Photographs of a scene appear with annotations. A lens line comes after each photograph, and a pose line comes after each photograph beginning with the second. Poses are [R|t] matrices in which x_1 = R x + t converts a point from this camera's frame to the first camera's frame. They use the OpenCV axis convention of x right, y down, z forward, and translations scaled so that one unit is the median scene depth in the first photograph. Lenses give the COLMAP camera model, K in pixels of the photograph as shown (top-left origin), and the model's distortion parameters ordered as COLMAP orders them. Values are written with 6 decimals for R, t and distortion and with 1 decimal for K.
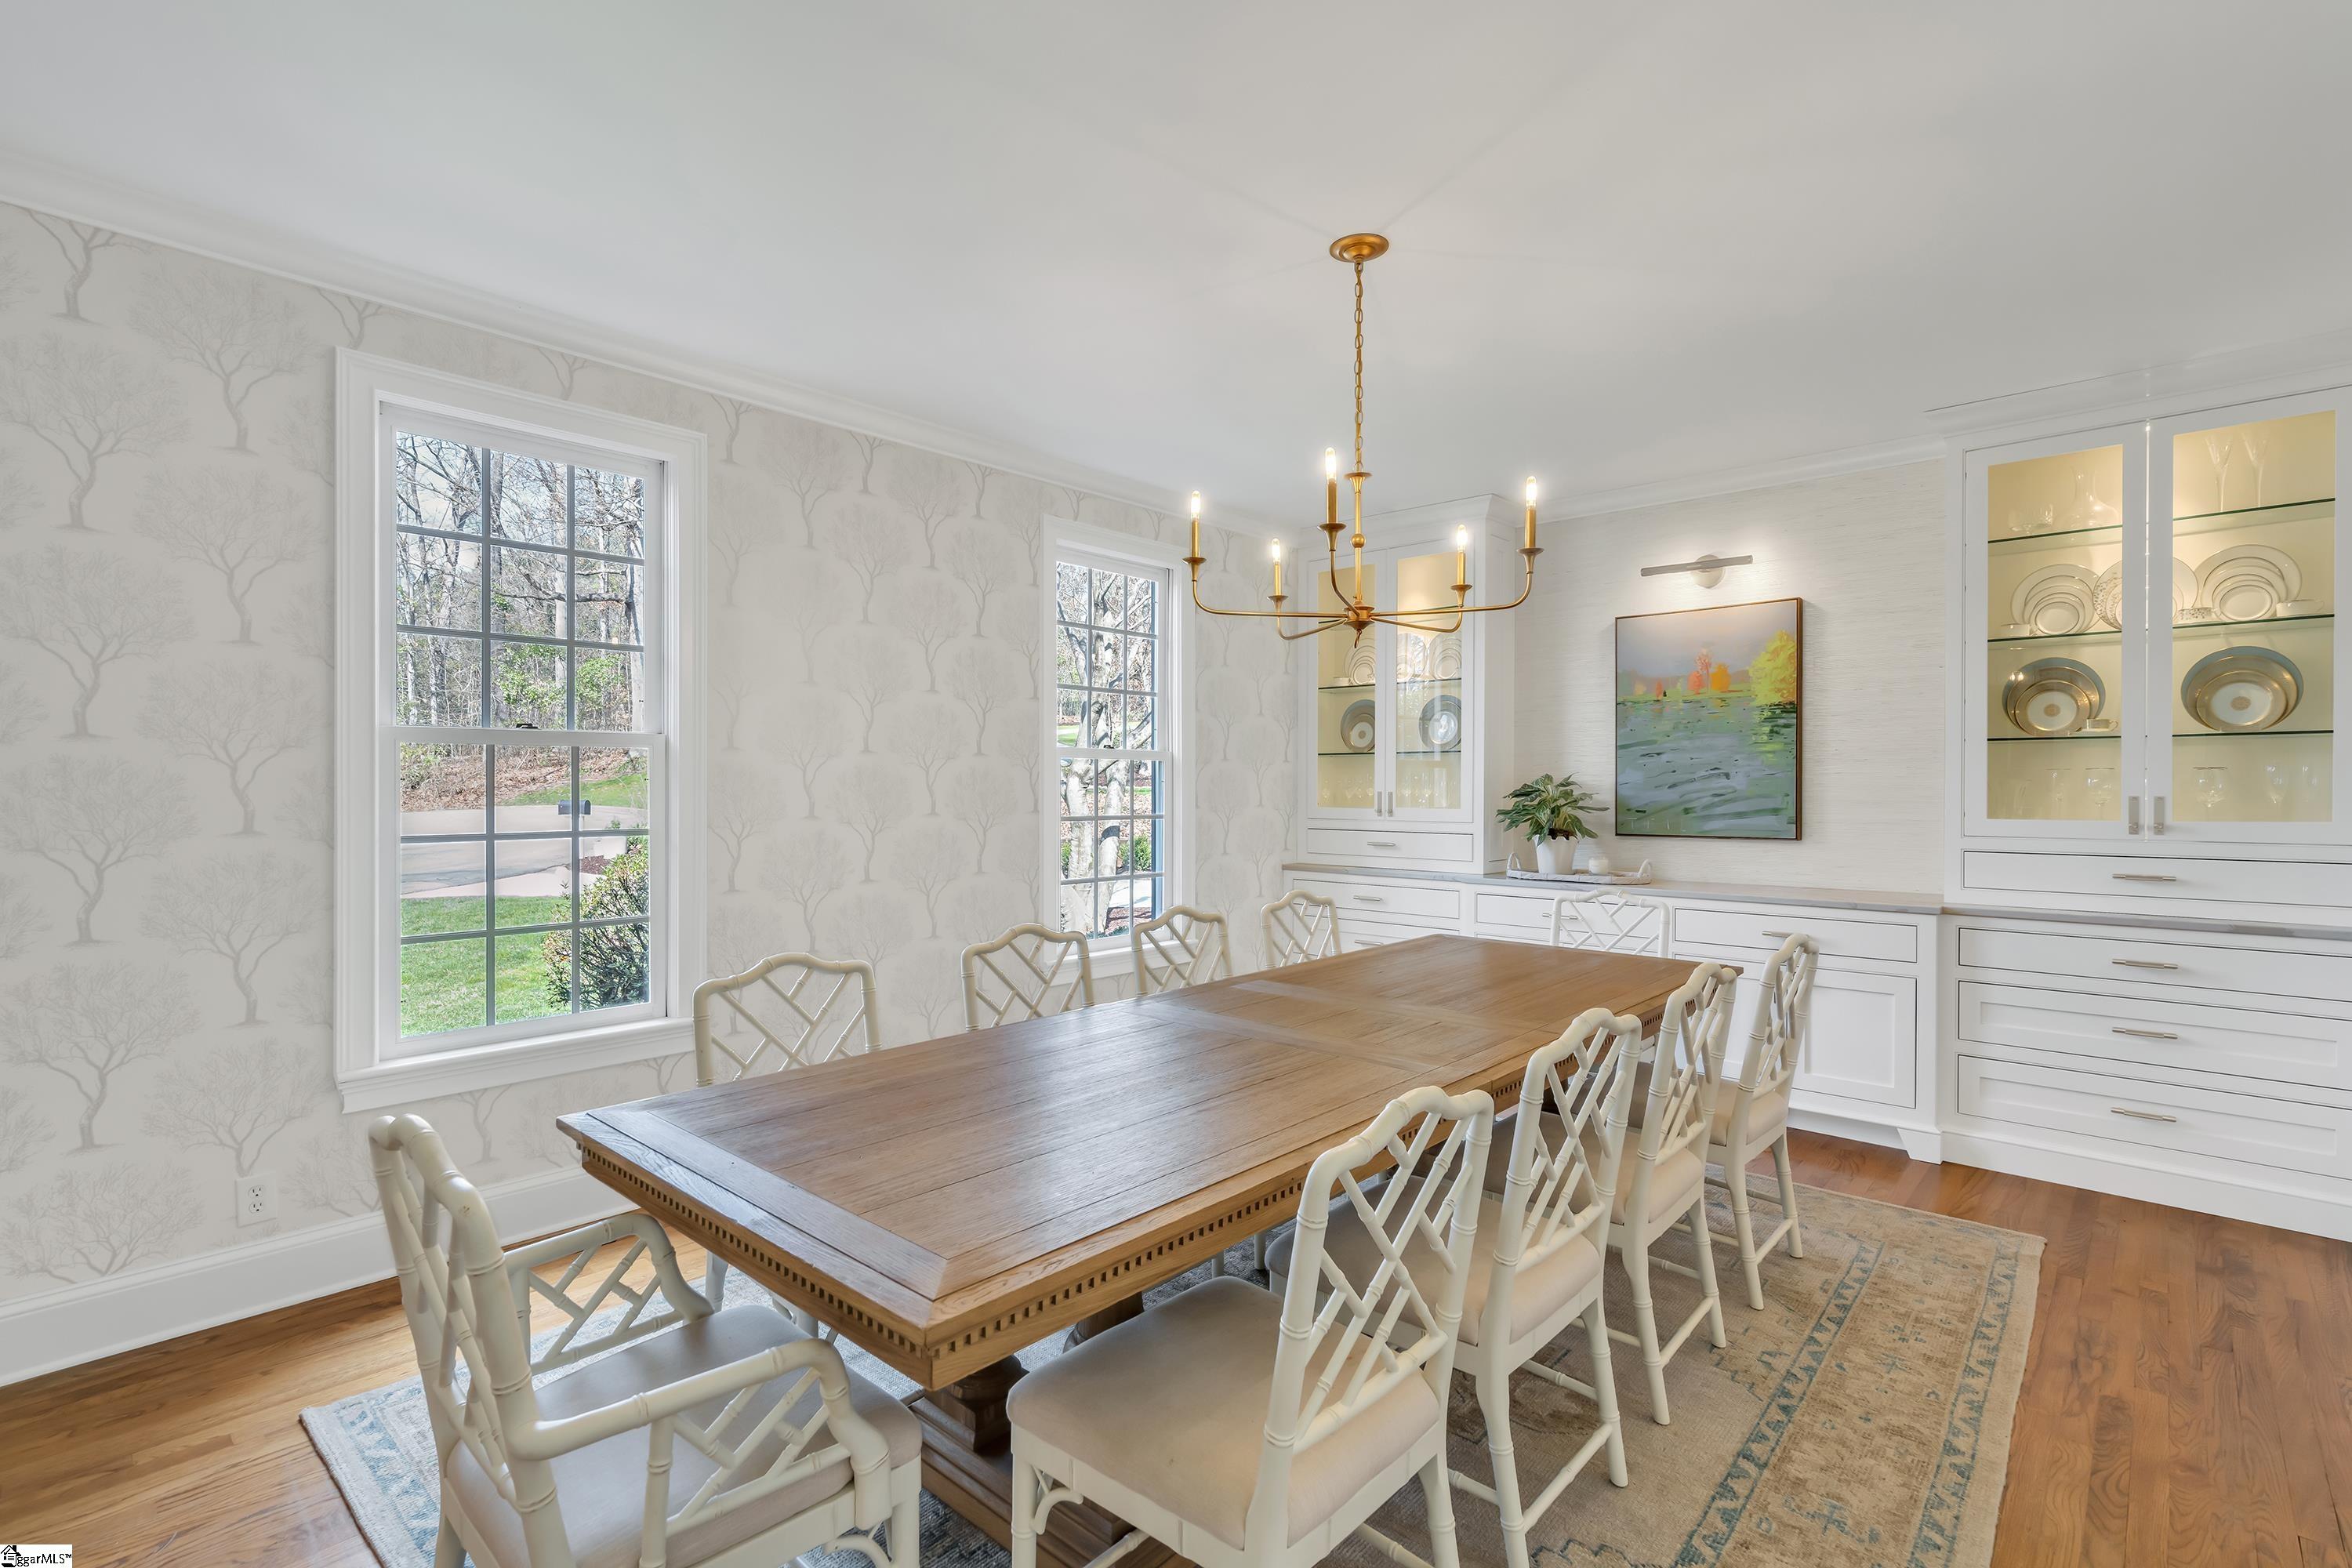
lens RADIAL K [[1069.0, 0, 1179.9], [0, 1069.0, 794.9], [0, 0, 1]] dist [-0.011204, 0.004629]
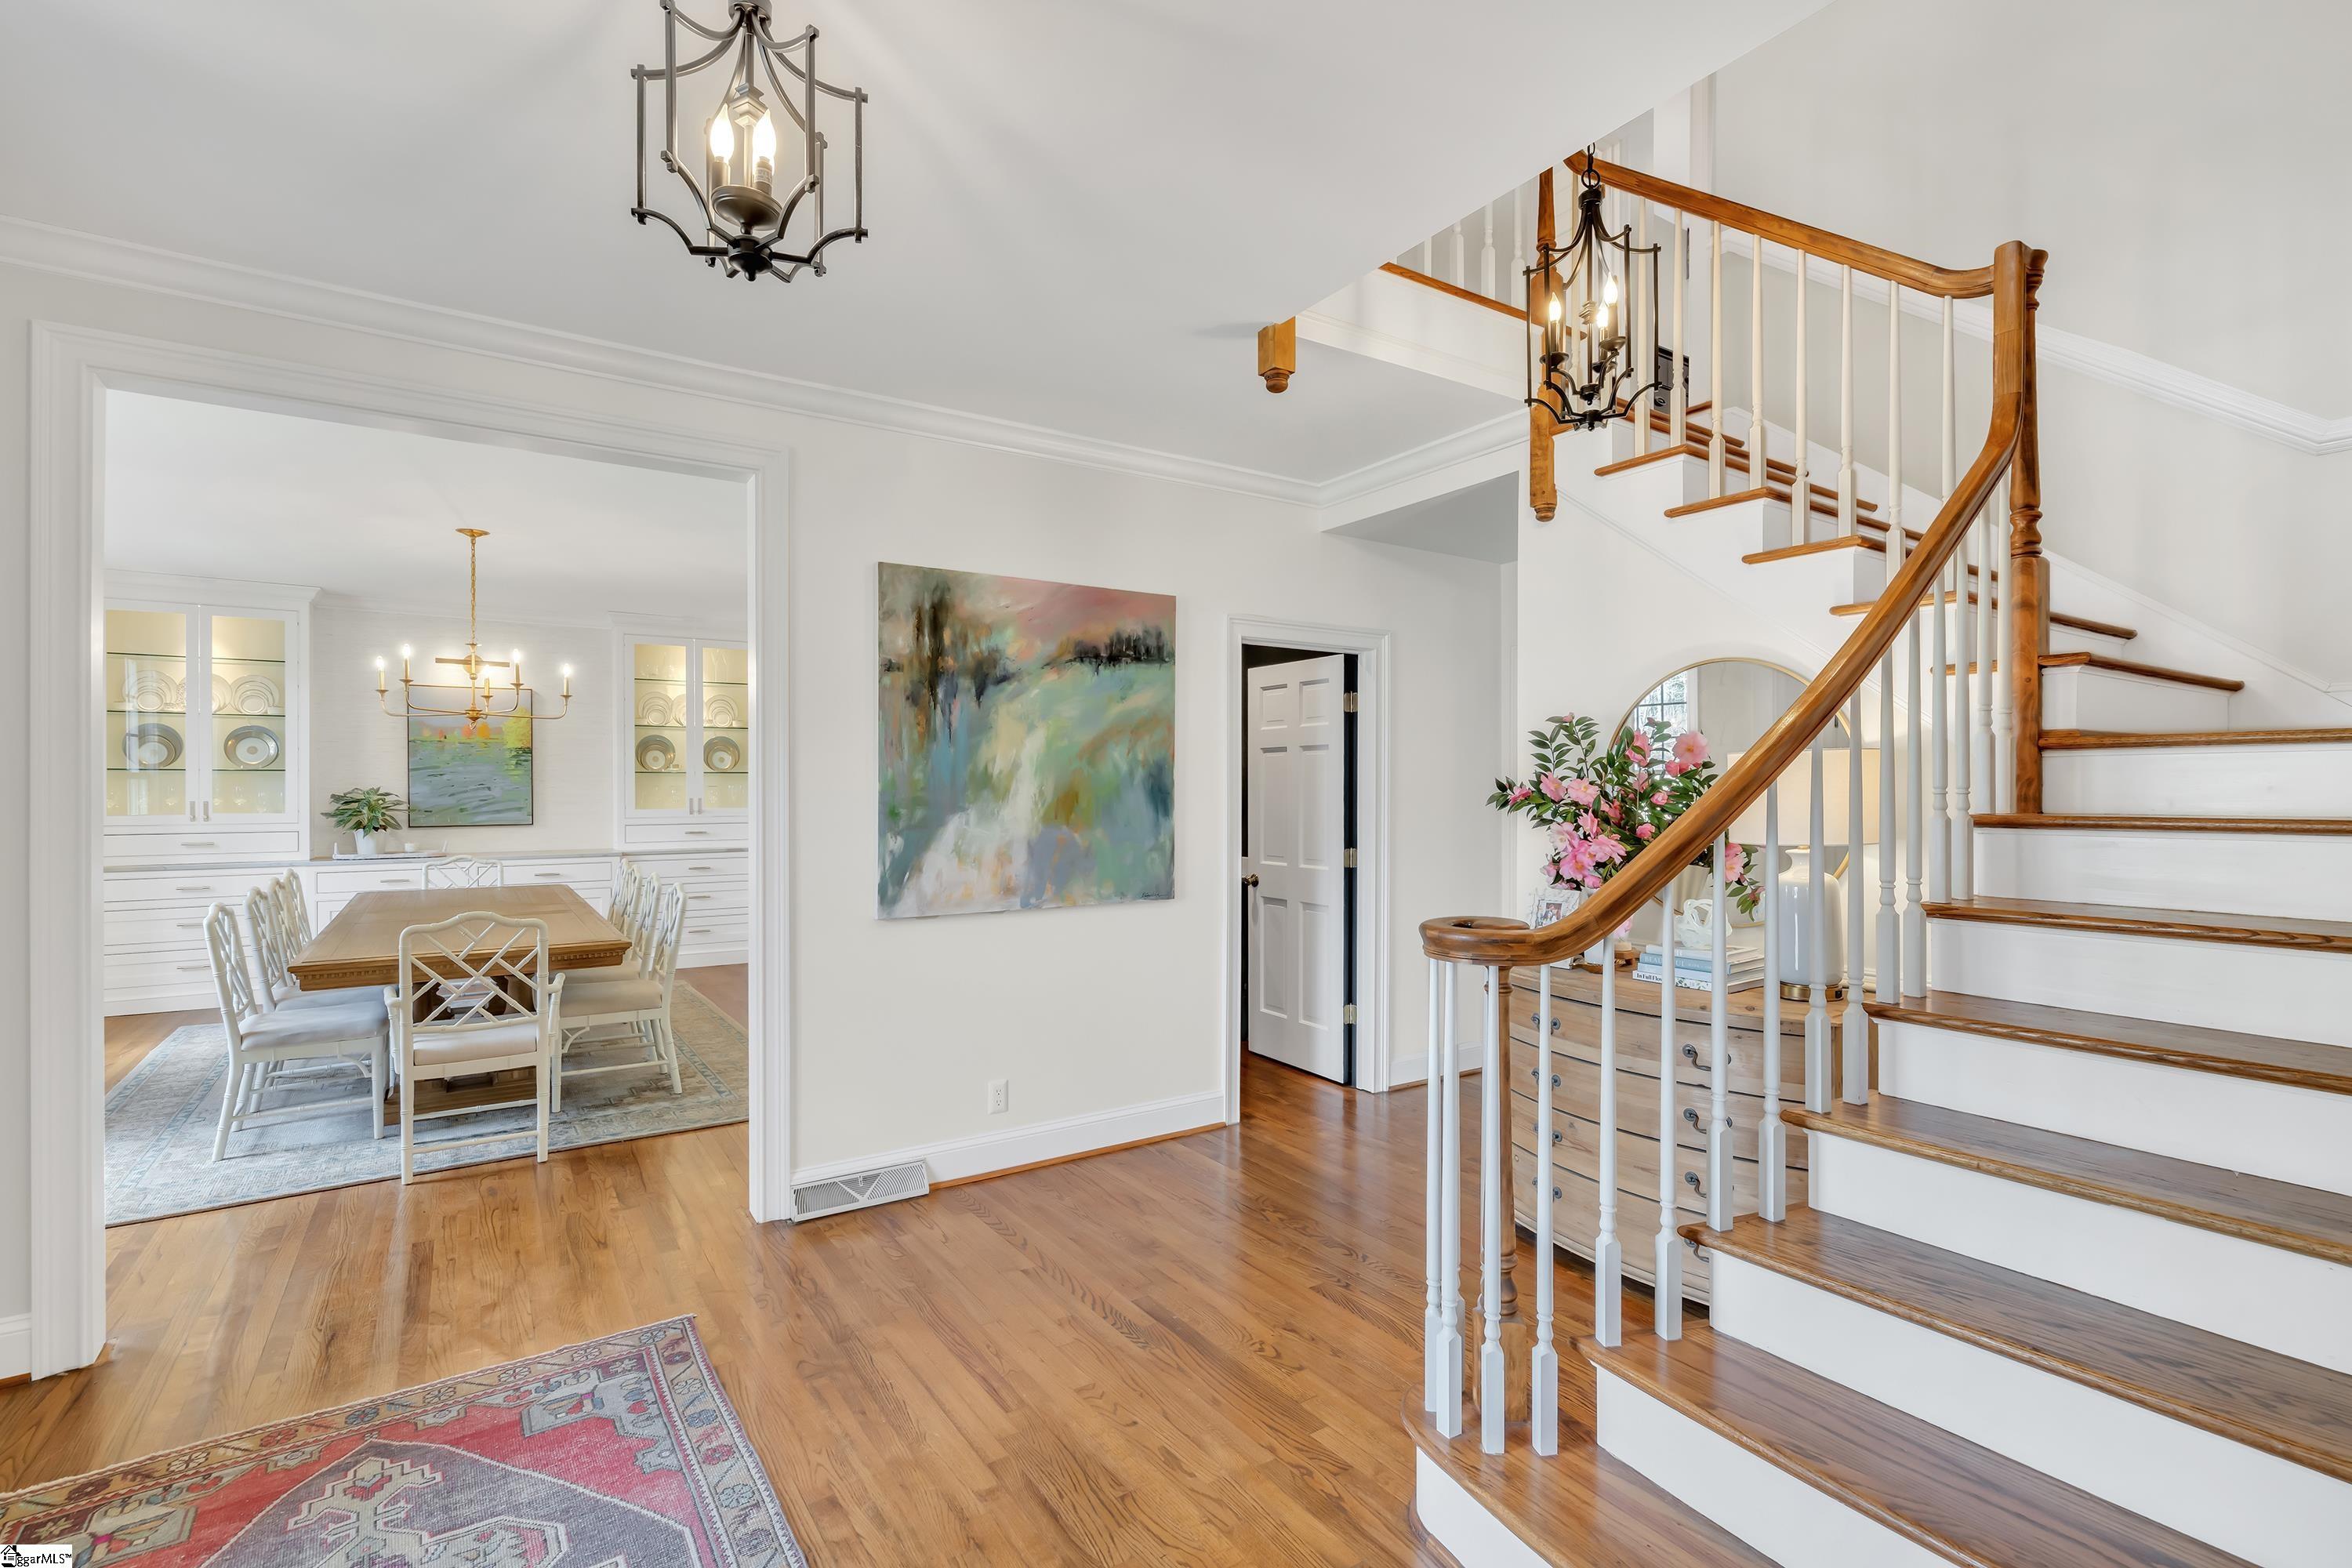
lens RADIAL K [[1069.0, 0, 1179.7], [0, 1069.0, 788.9], [0, 0, 1]] dist [-0.011204, 0.004629]
pose [[0.218506, -0.003089, 0.975831, -0.907106], [0.011084, 0.999938, 0.000684, -0.006878], [-0.975773, 0.010667, 0.218527, -0.441404]]
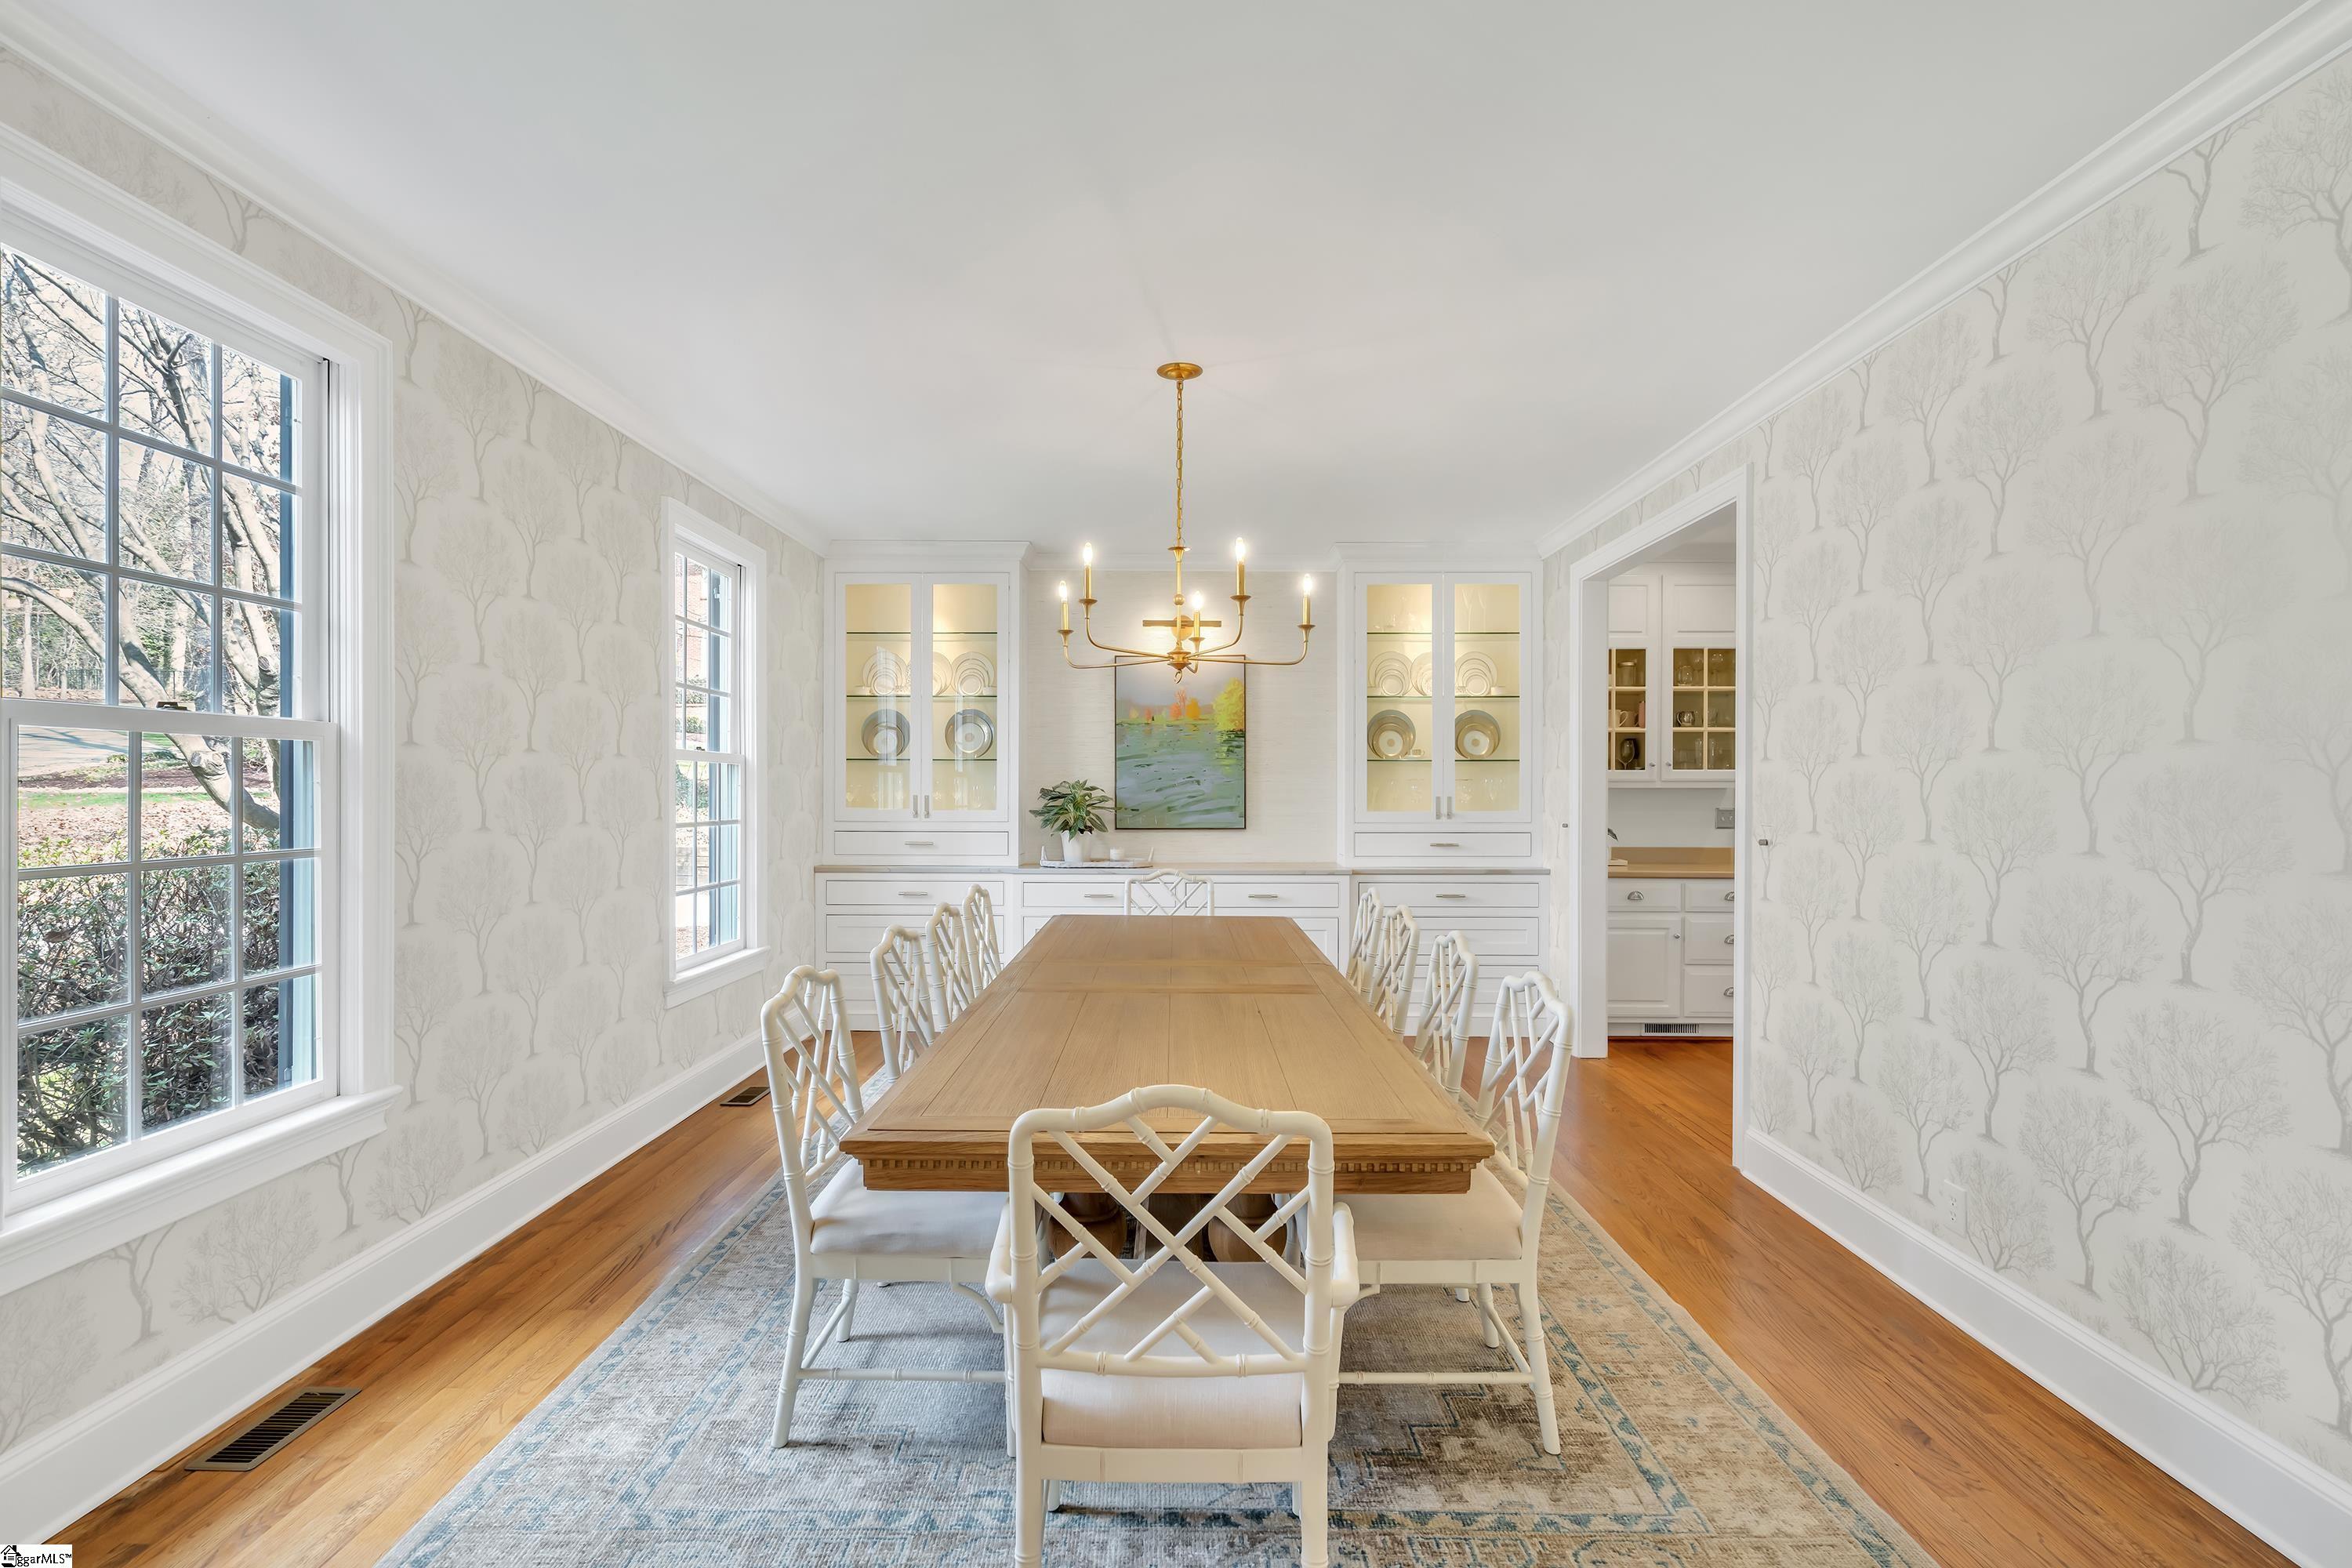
lens RADIAL K [[1069.0, 0, 1145.6], [0, 1069.0, 797.8], [0, 0, 1]] dist [-0.011204, 0.004629]
pose [[0.746920, -0.005215, 0.664893, -0.436352], [0.004477, 0.999986, 0.002813, -0.002796], [-0.664899, 0.000876, 0.746933, 0.041945]]
